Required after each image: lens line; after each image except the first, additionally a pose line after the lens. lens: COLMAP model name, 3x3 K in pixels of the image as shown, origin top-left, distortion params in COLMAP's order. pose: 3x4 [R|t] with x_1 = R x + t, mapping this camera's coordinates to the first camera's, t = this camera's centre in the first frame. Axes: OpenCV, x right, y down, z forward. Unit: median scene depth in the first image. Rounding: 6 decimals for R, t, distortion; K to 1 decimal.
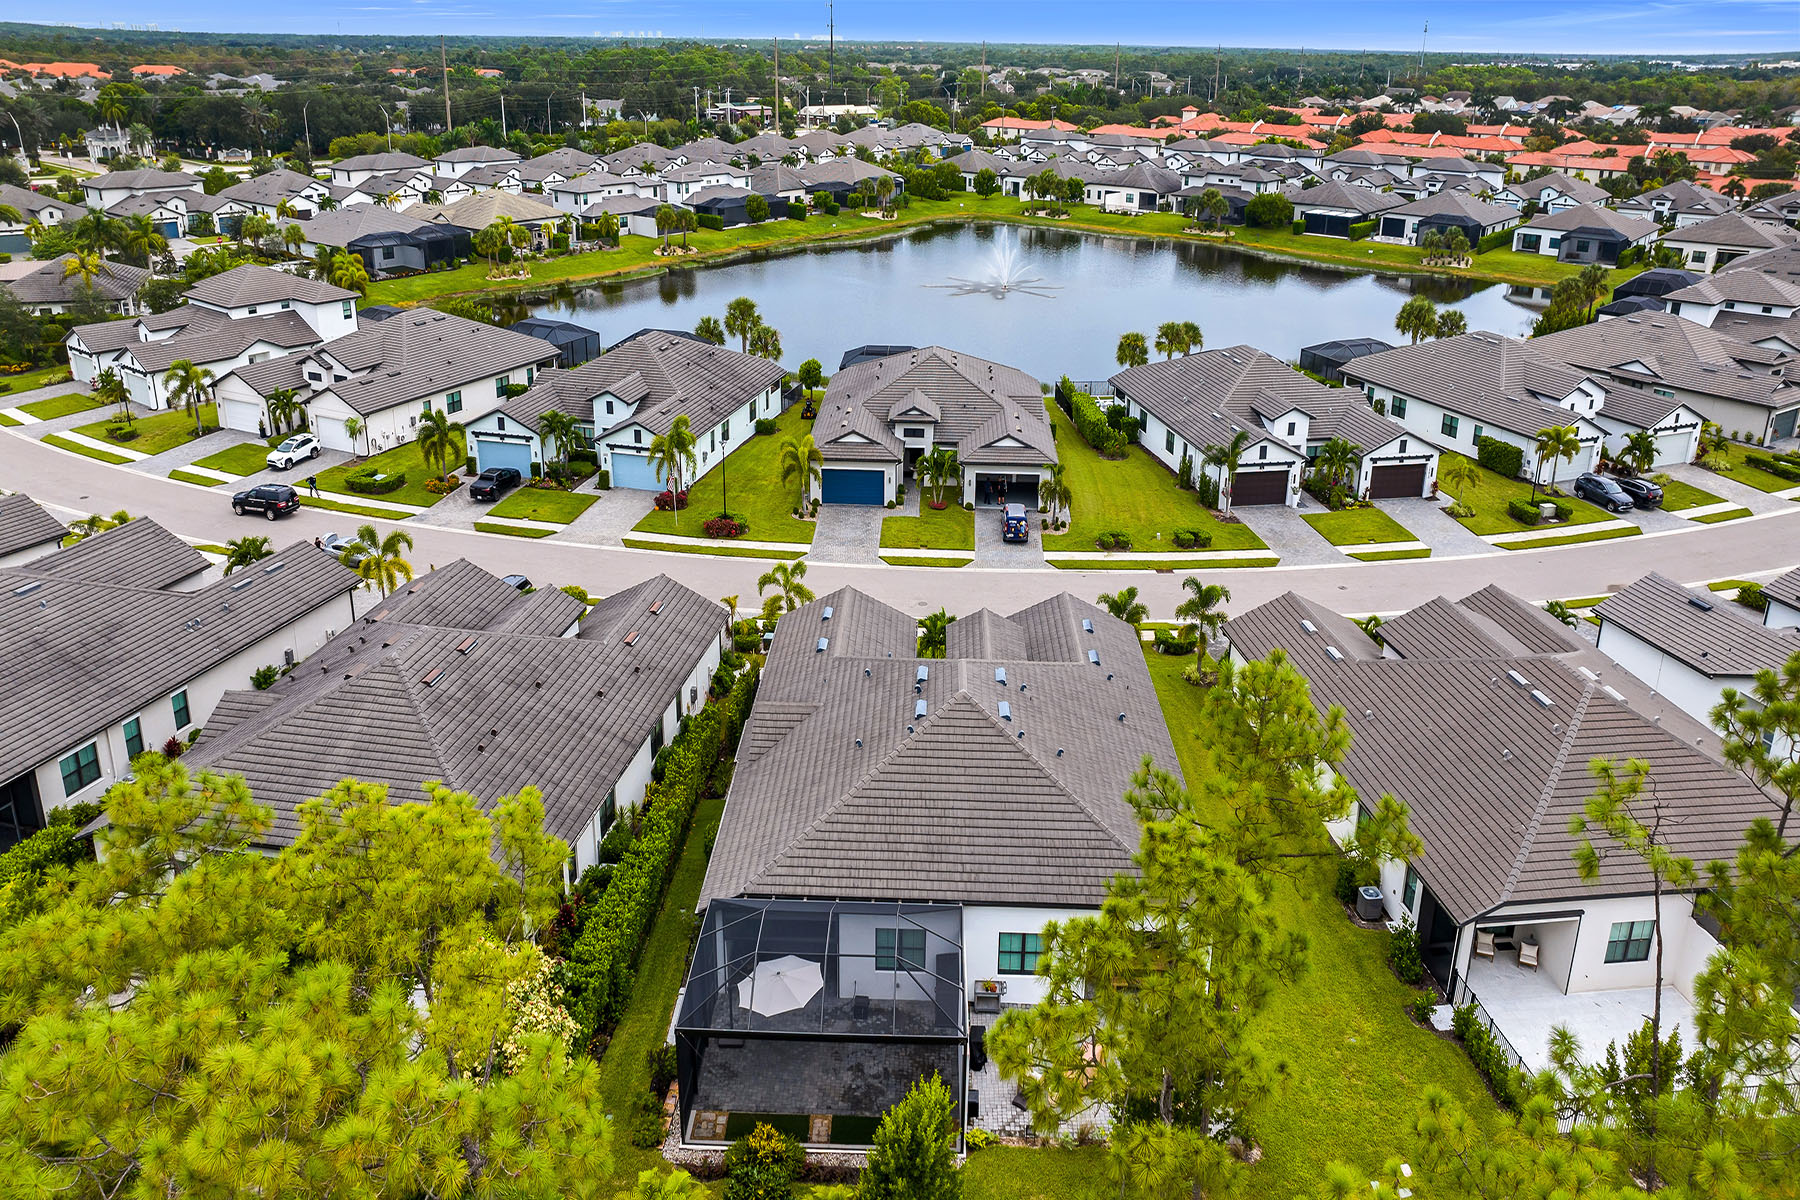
lens RADIAL K [[1192.8, 0, 900.0], [0, 1192.8, 600.0], [0, 0, 1]] dist [-0.106574, 0.056578]
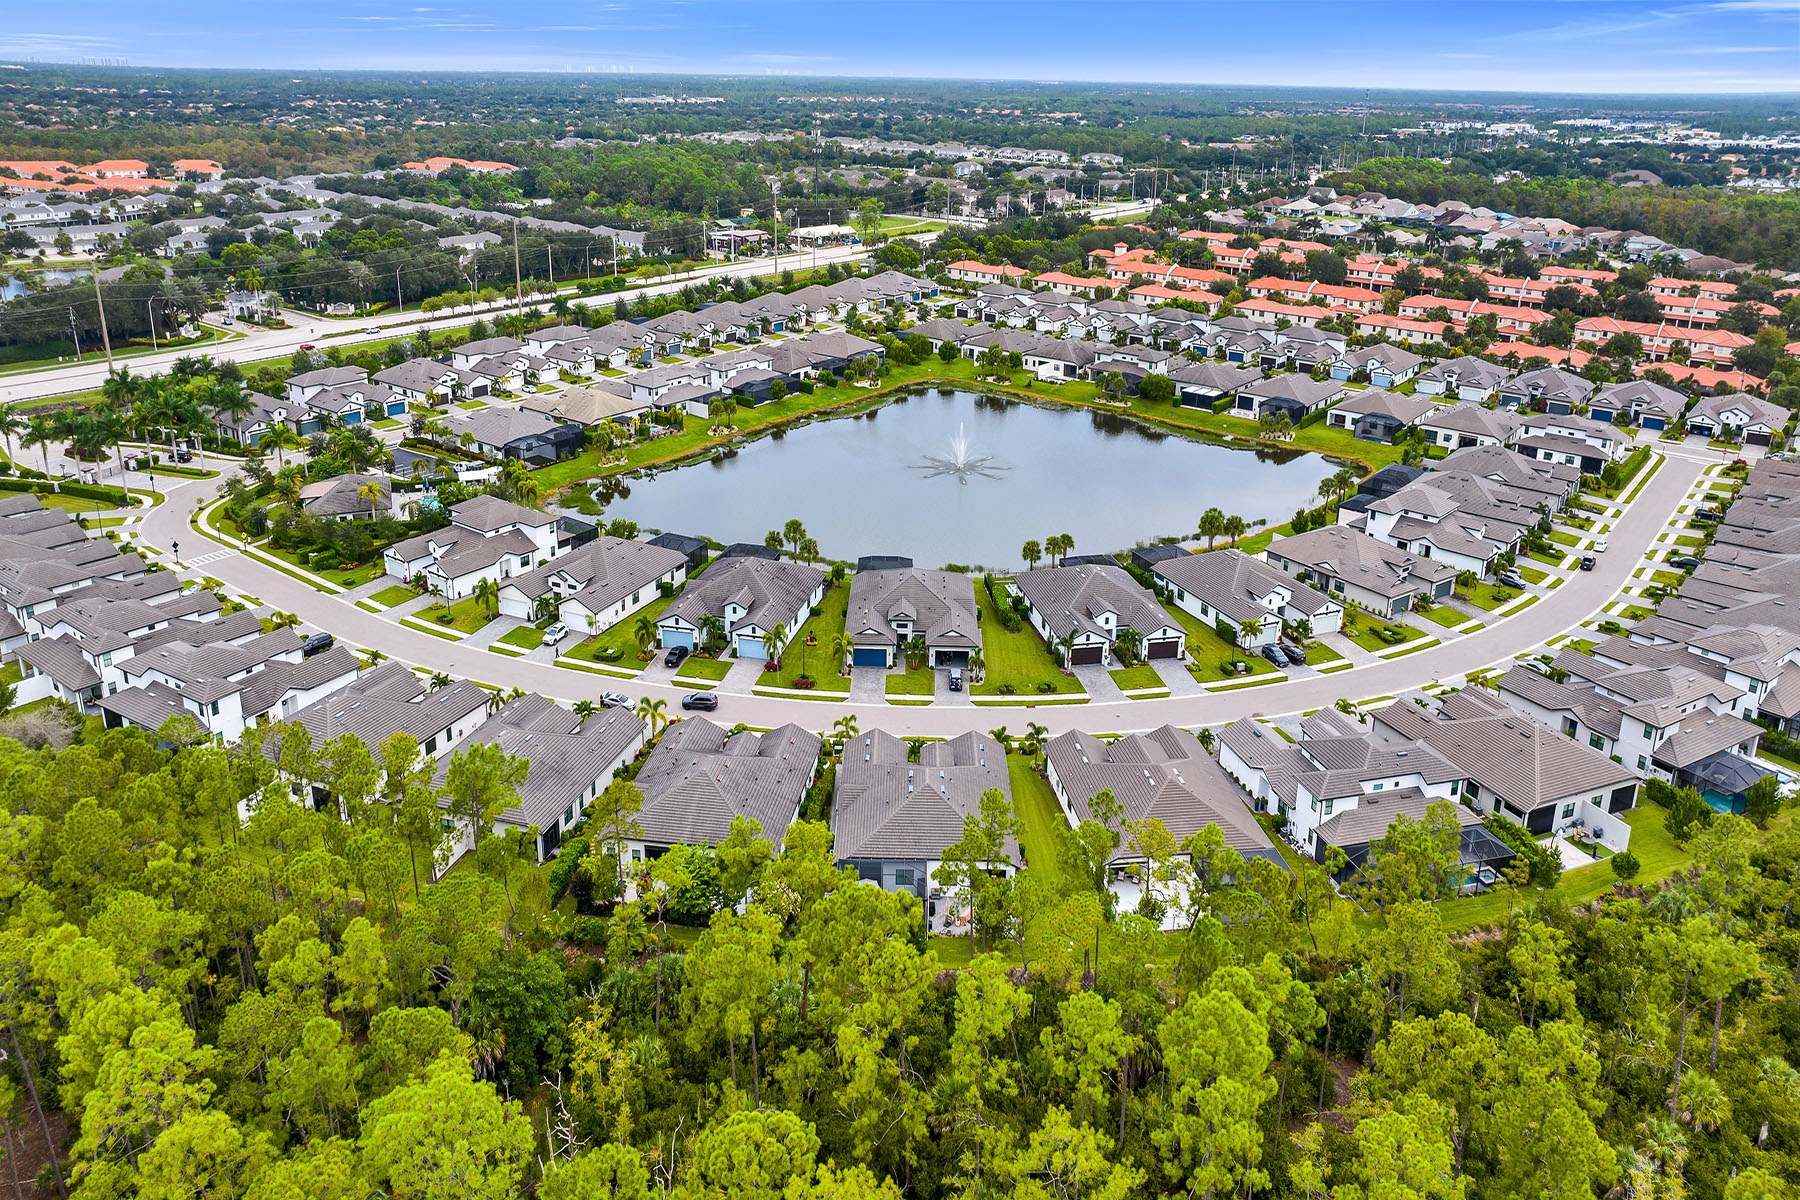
lens RADIAL K [[1192.8, 0, 900.0], [0, 1192.8, 600.0], [0, 0, 1]] dist [-0.106574, 0.056578]
pose [[0.999727, -0.006350, 0.022502, -0.031866], [0.006851, 0.999730, -0.022223, -0.135611], [-0.022355, 0.022371, 0.999500, -0.831265]]
